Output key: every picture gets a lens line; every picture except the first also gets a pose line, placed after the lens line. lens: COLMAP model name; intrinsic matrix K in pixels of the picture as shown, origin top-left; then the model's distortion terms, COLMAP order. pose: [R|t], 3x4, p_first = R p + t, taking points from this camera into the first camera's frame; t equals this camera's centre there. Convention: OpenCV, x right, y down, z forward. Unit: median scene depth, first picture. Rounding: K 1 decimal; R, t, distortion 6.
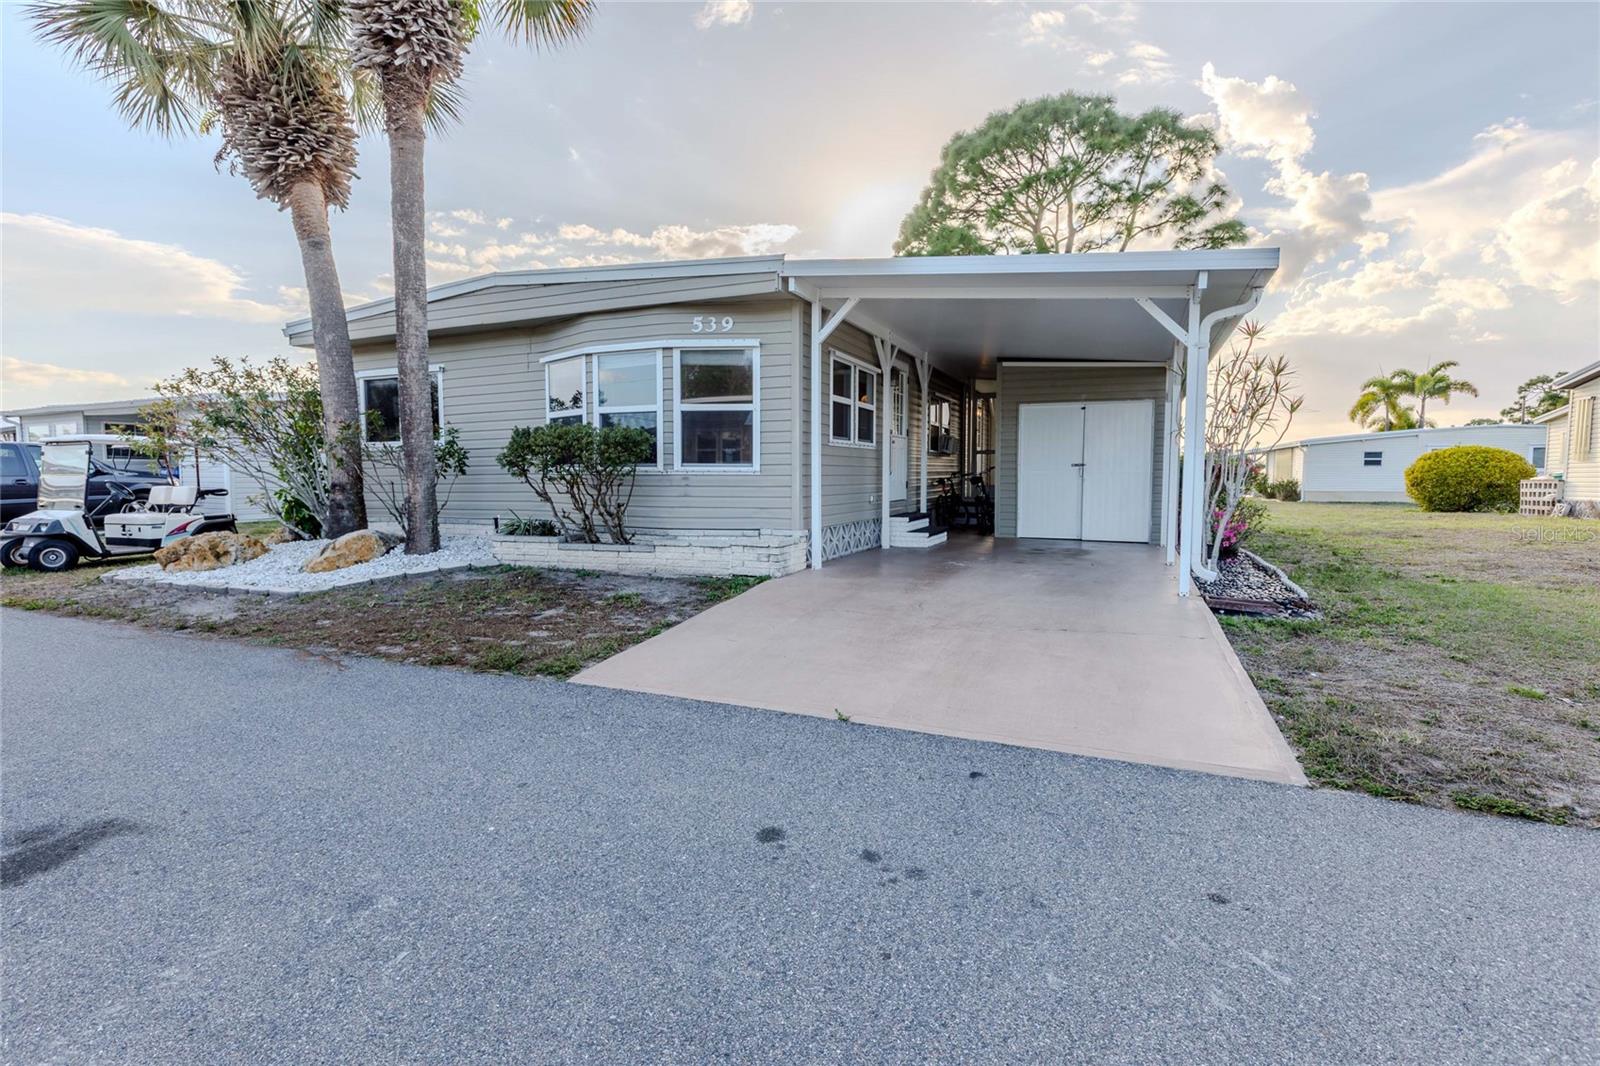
lens RADIAL K [[740.2, 0, 852.6], [0, 740.2, 514.2], [0, 0, 1]] dist [0.007454, -0.000918]
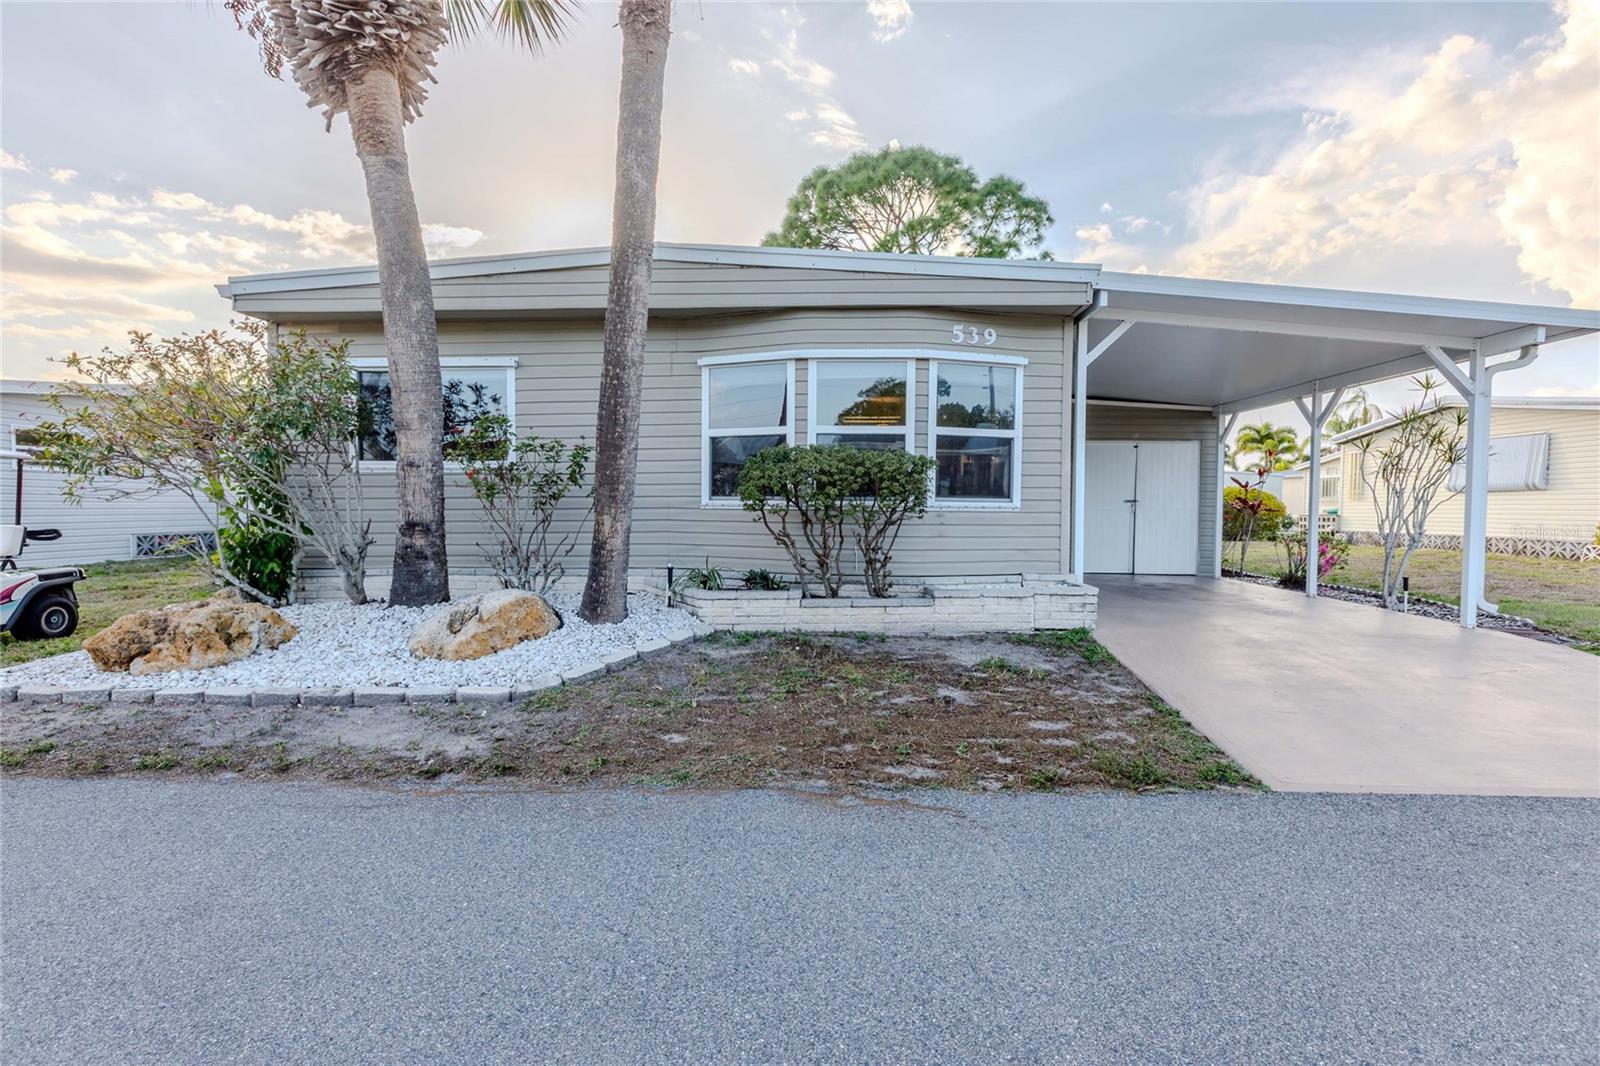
lens RADIAL K [[740.2, 0, 801.3], [0, 740.2, 529.0], [0, 0, 1]] dist [0.007454, -0.000918]
pose [[0.935717, -0.005458, 0.352709, -0.602450], [0.012528, 0.999764, -0.017766, -0.018698], [-0.352529, 0.021043, 0.935564, 0.246333]]
